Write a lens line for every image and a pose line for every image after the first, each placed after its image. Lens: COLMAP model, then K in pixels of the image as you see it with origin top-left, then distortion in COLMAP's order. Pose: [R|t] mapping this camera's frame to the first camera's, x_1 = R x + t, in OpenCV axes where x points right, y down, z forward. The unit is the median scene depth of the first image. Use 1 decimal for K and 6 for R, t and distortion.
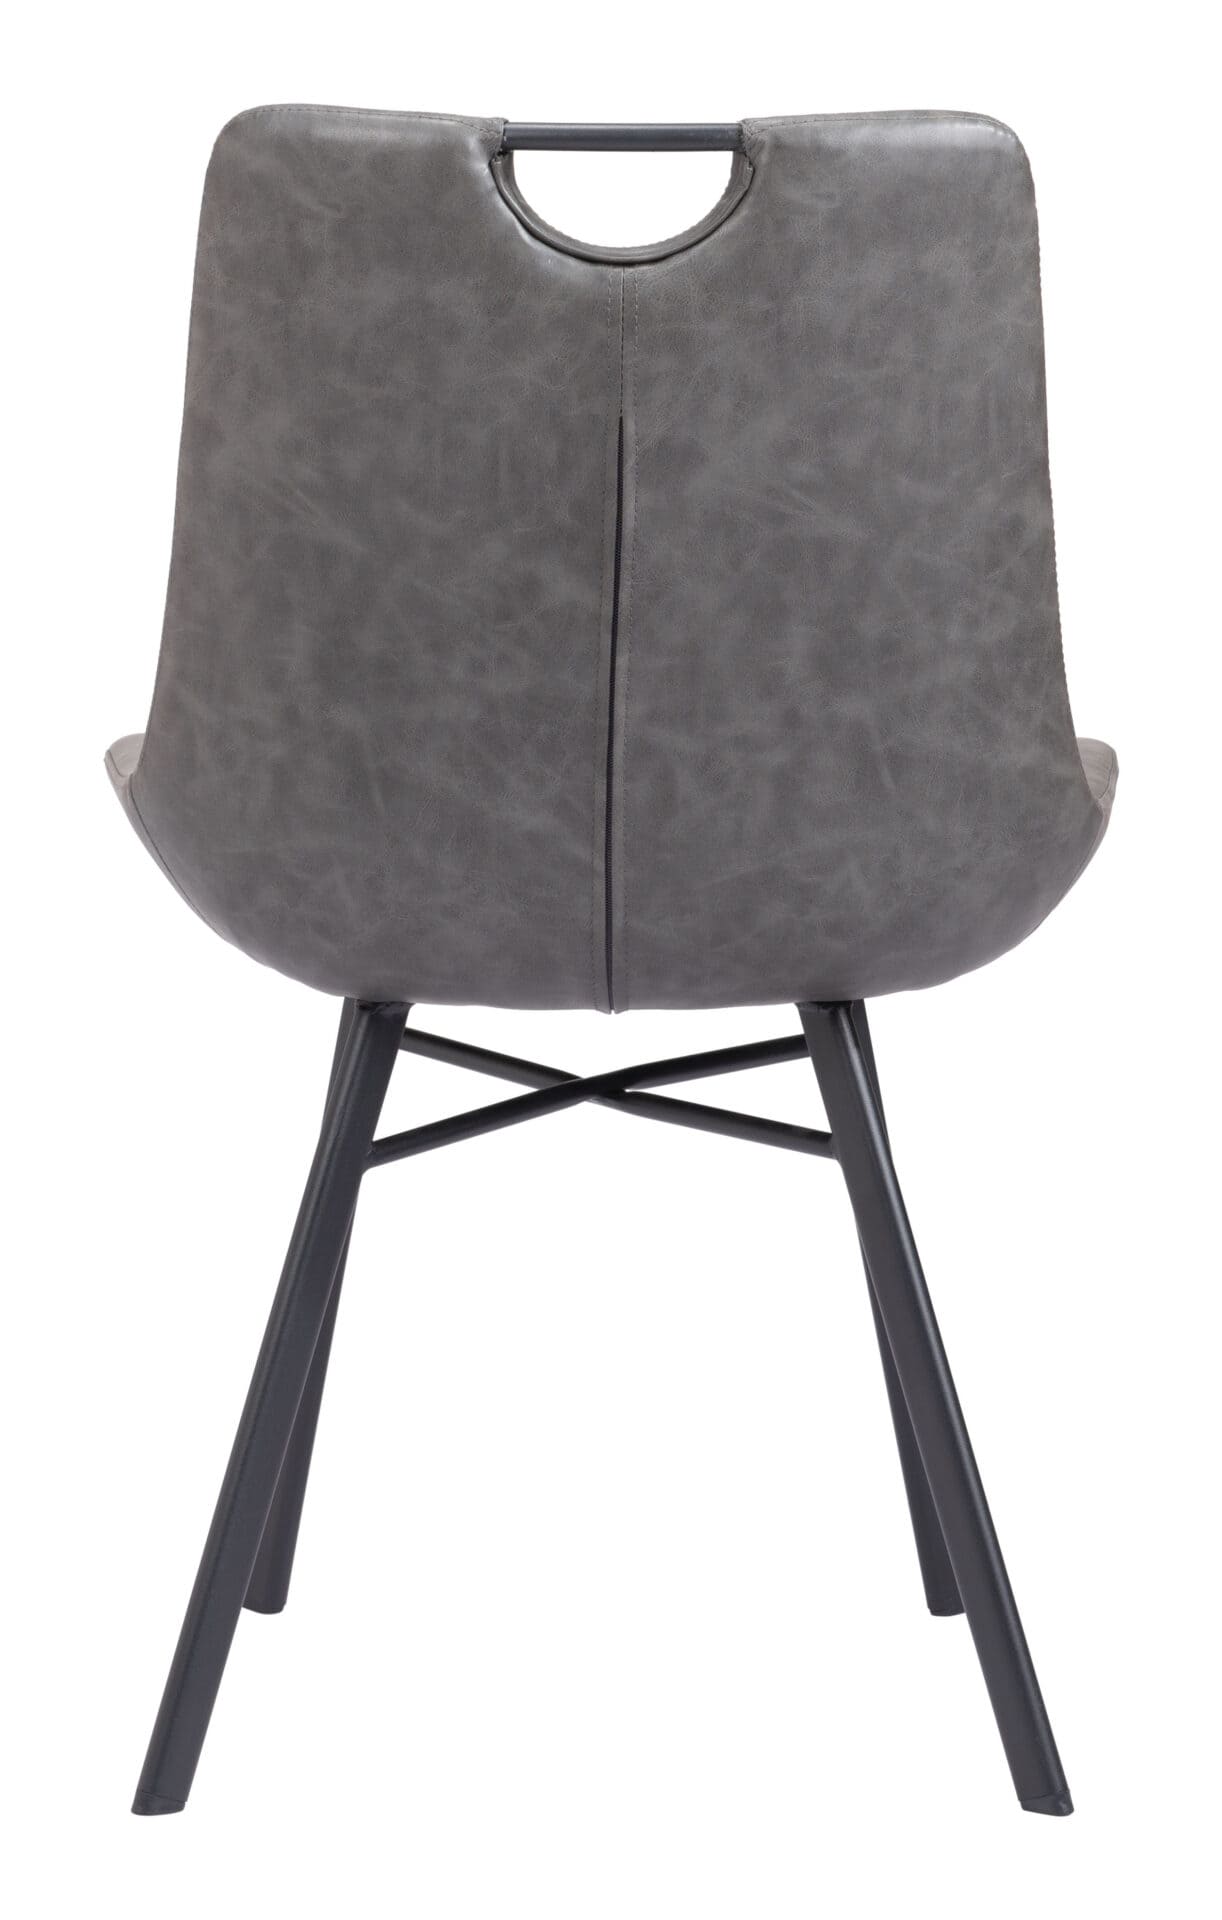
lens RADIAL K [[3951.7, 0, 611.0], [0, 3951.7, 961.9], [0, 0, 1]] dist [-0.044179, 0.294262]
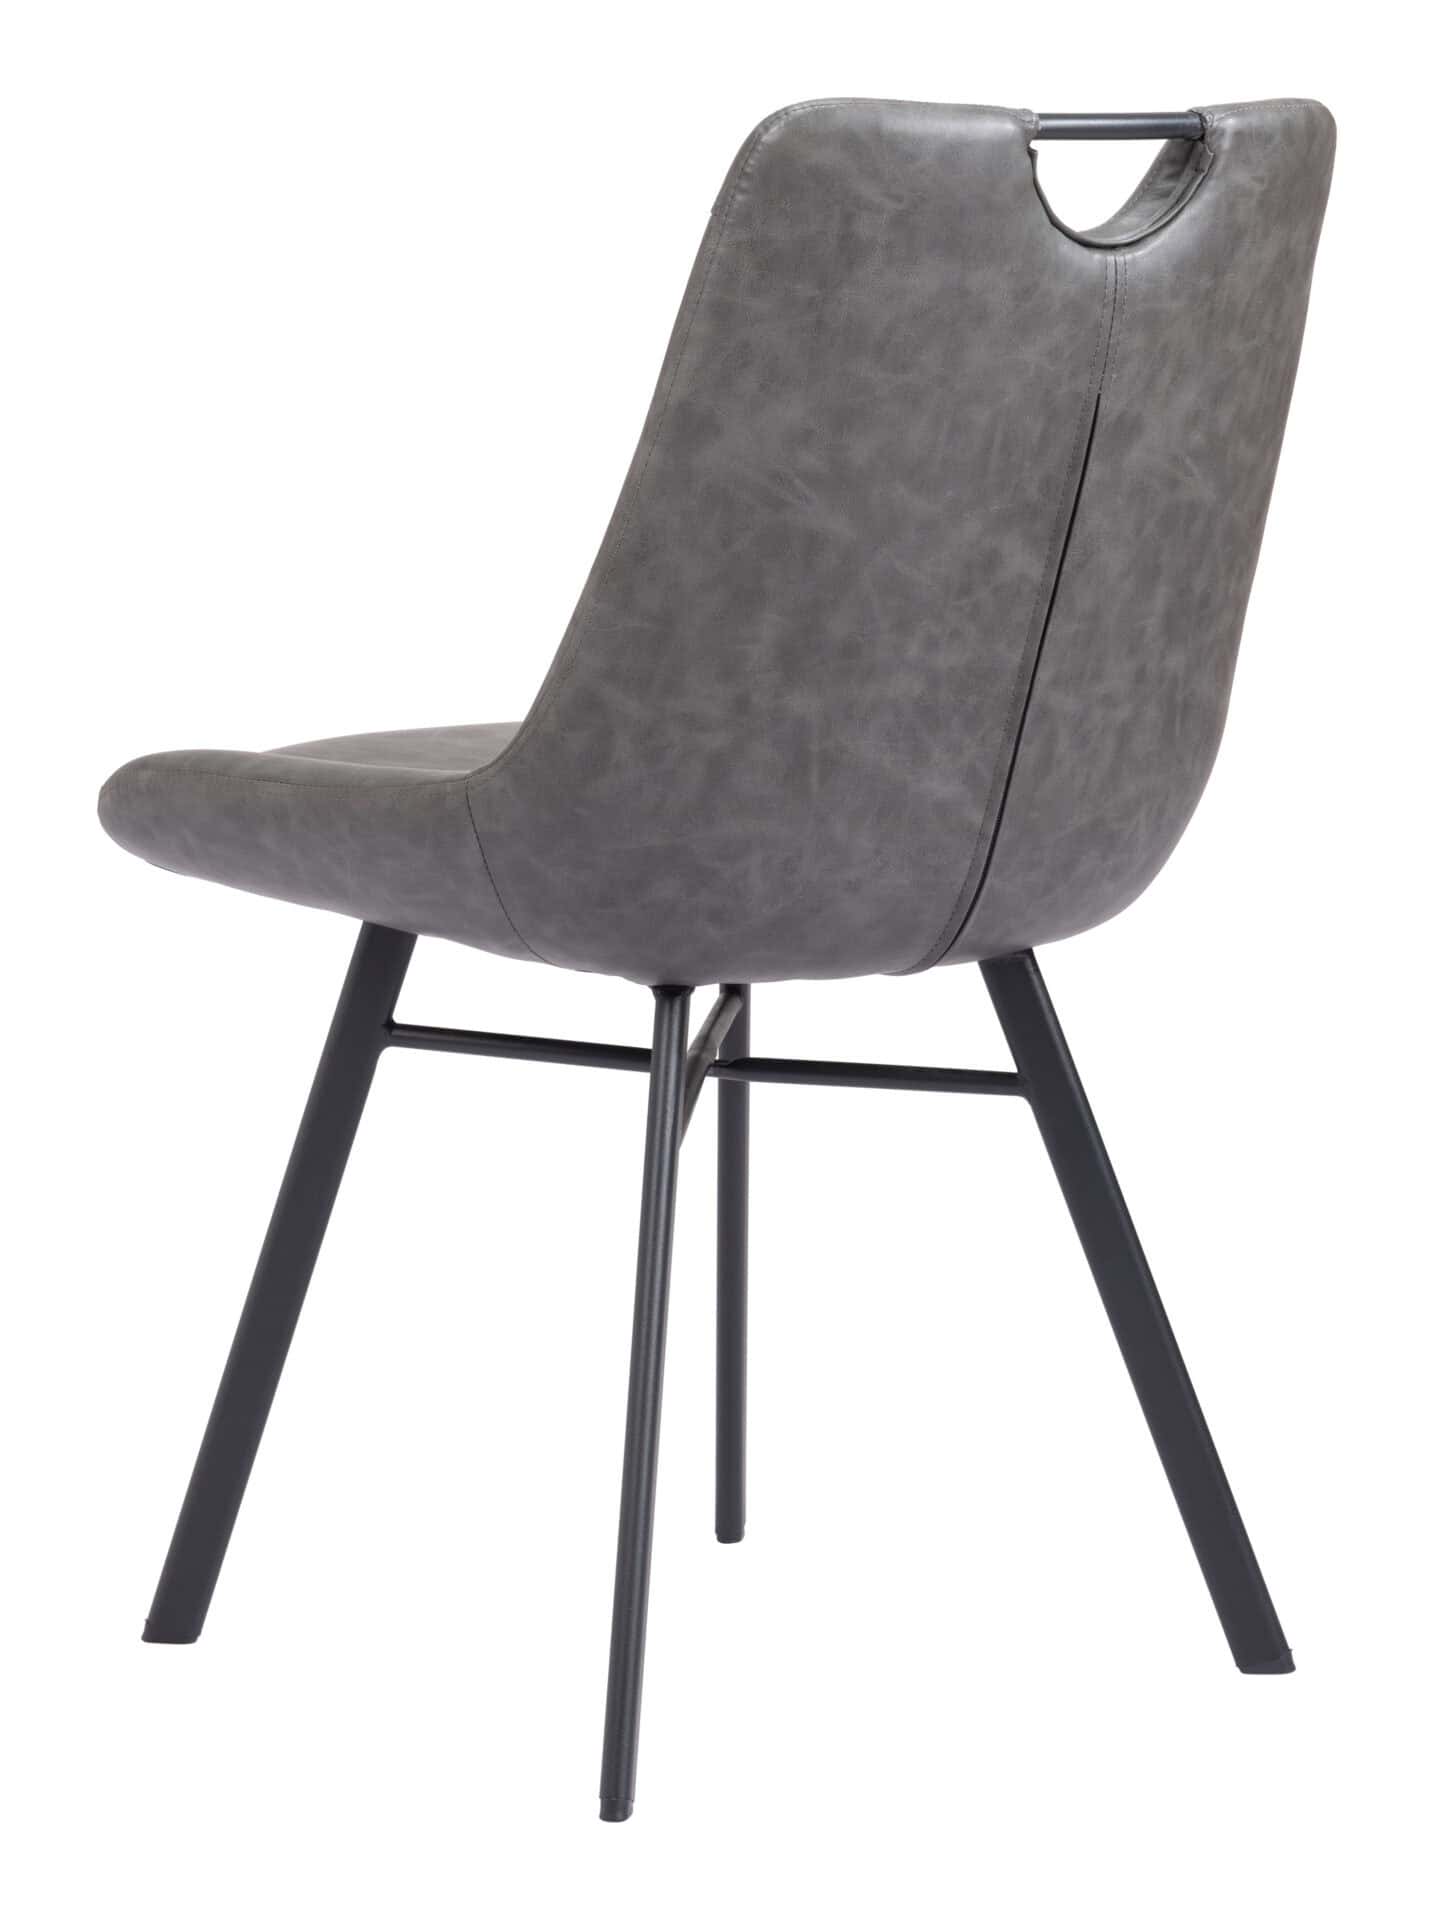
lens RADIAL K [[3911.4, 0, 717.0], [0, 3911.4, 960.0], [0, 0, 1]] dist [0.027507, -0.330695]
pose [[0.908793, -0.099236, 0.405274, -0.517894], [0.099531, 0.994825, 0.020404, -0.019037], [-0.405202, 0.021794, 0.913967, 0.090248]]
